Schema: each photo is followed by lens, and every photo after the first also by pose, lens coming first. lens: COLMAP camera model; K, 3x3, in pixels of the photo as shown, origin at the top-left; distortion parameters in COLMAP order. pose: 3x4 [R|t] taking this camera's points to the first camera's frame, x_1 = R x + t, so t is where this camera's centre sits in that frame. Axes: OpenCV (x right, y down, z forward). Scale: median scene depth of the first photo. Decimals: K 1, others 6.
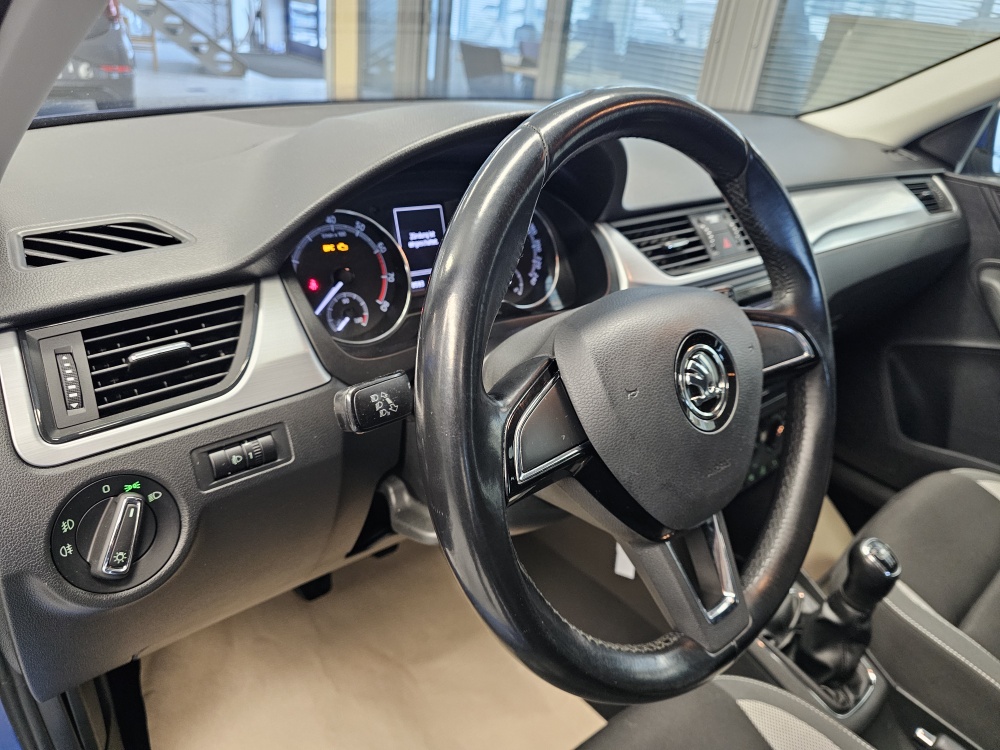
lens RADIAL K [[688.1, 0, 499.1], [0, 688.1, 357.8], [0, 0, 1]] dist [0.046244, -0.055998]
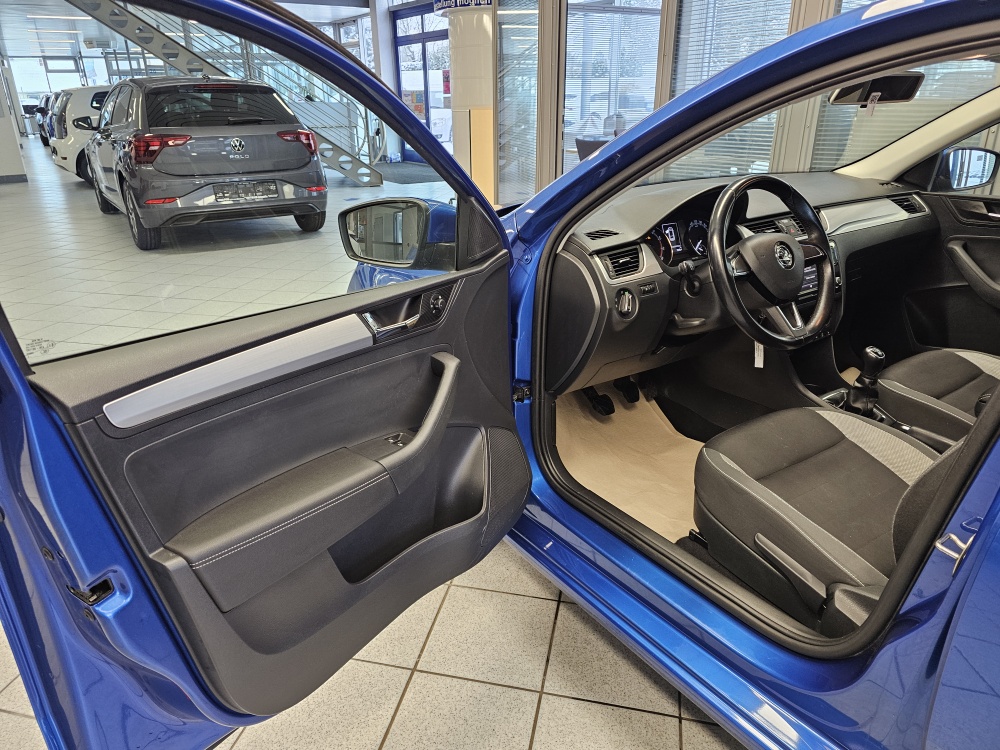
lens RADIAL K [[664.6, 0, 492.9], [0, 664.6, 365.1], [0, 0, 1]] dist [0.061635, -0.054339]
pose [[0.987861, -0.072035, -0.137629, -0.528741], [0.059342, 0.993782, -0.094207, 0.598892], [0.143559, 0.084896, 0.985994, -1.822093]]
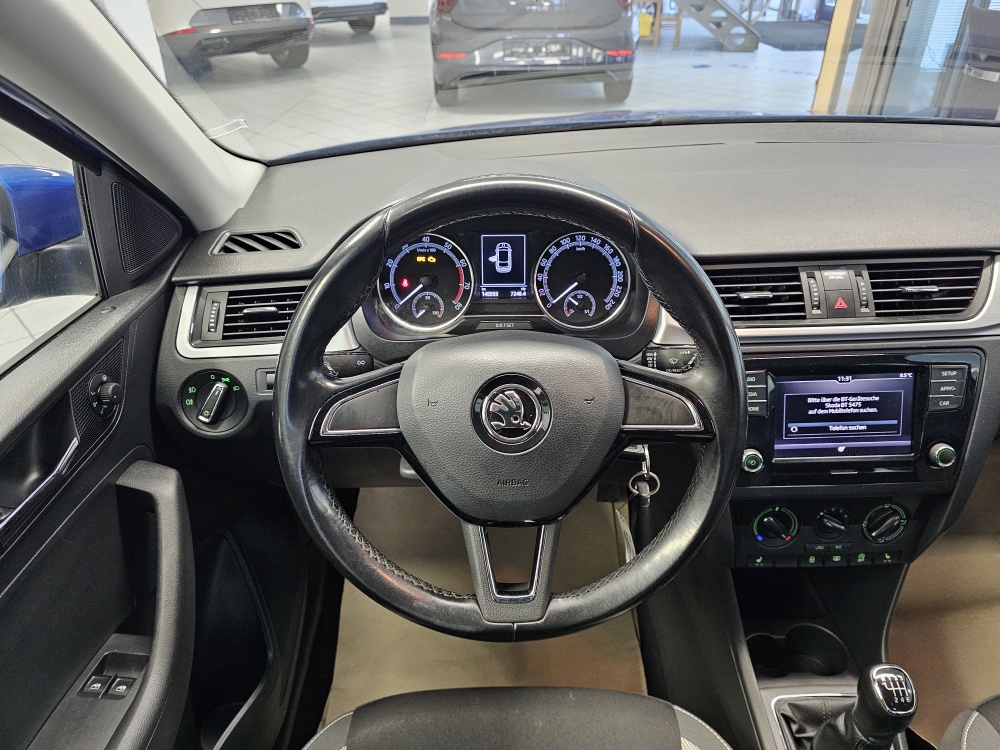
lens RADIAL K [[670.6, 0, 501.6], [0, 670.6, 370.6], [0, 0, 1]] dist [0.100166, -0.146504]
pose [[0.769797, 0.236243, -0.592960, 0.748458], [-0.197477, 0.971554, 0.130710, -0.148867], [0.606972, 0.016476, 0.794553, 0.006568]]
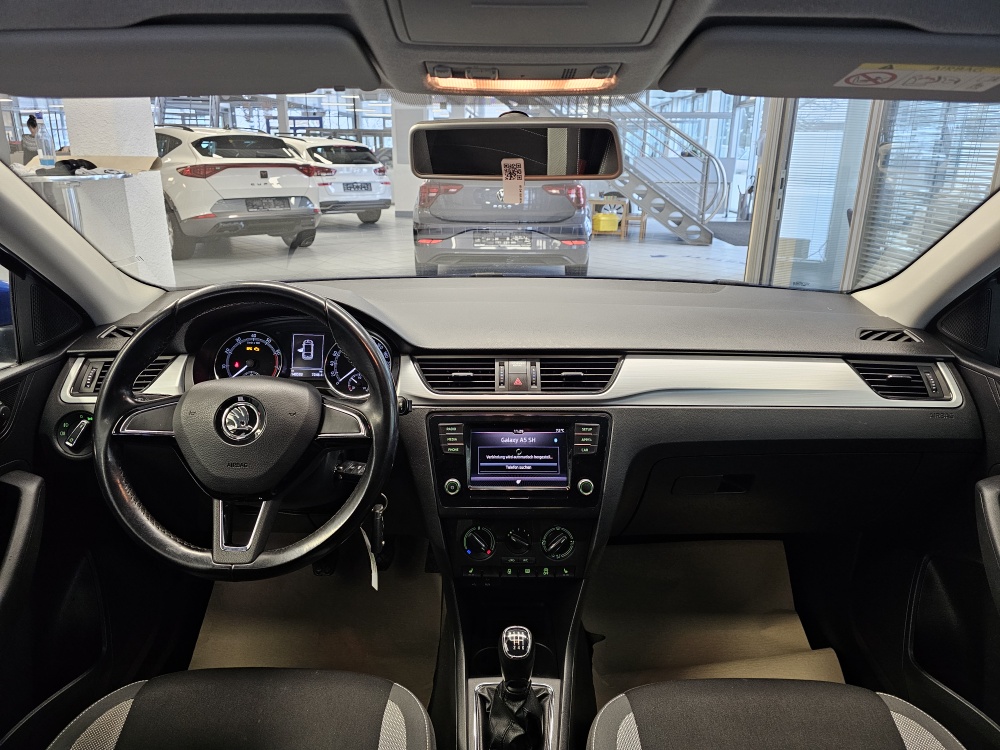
lens RADIAL K [[664.6, 0, 492.9], [0, 664.6, 365.1], [0, 0, 1]] dist [0.061635, -0.054339]
pose [[0.758248, 0.100453, -0.644181, 1.575707], [-0.227160, 0.966850, -0.116613, -0.044096], [0.611113, 0.234754, 0.755931, -0.048489]]
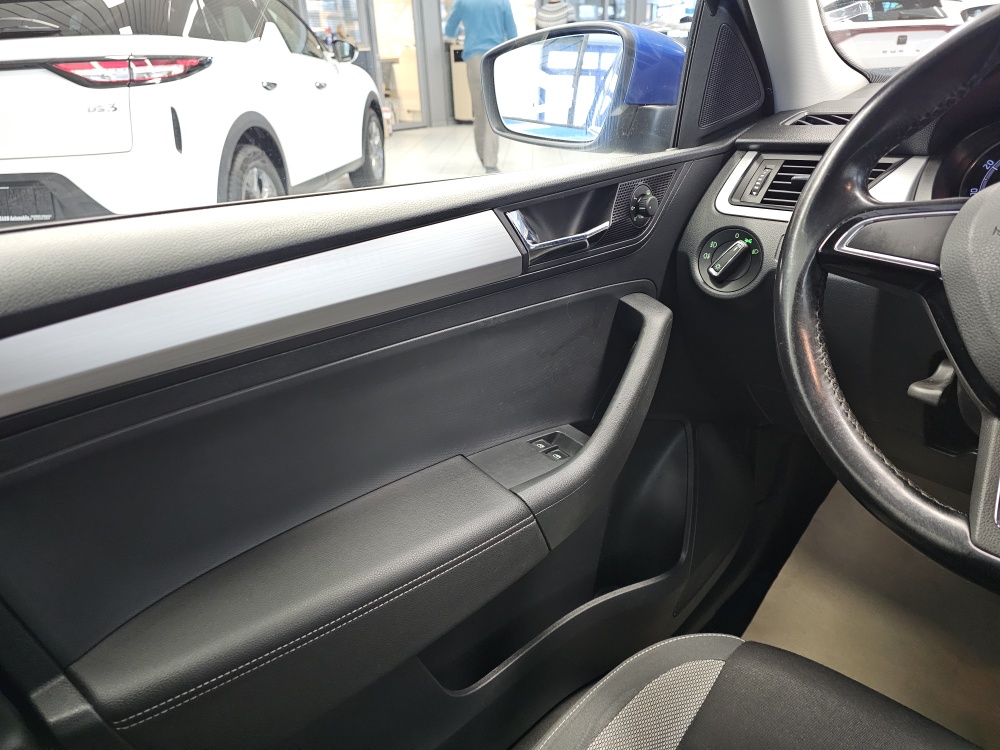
lens RADIAL K [[688.1, 0, 499.1], [0, 688.1, 357.8], [0, 0, 1]] dist [0.046244, -0.055998]
pose [[0.082625, 0.302414, -0.949589, 0.818582], [-0.405452, 0.880624, 0.245172, 0.185841], [0.910374, 0.364755, 0.195376, 0.119321]]
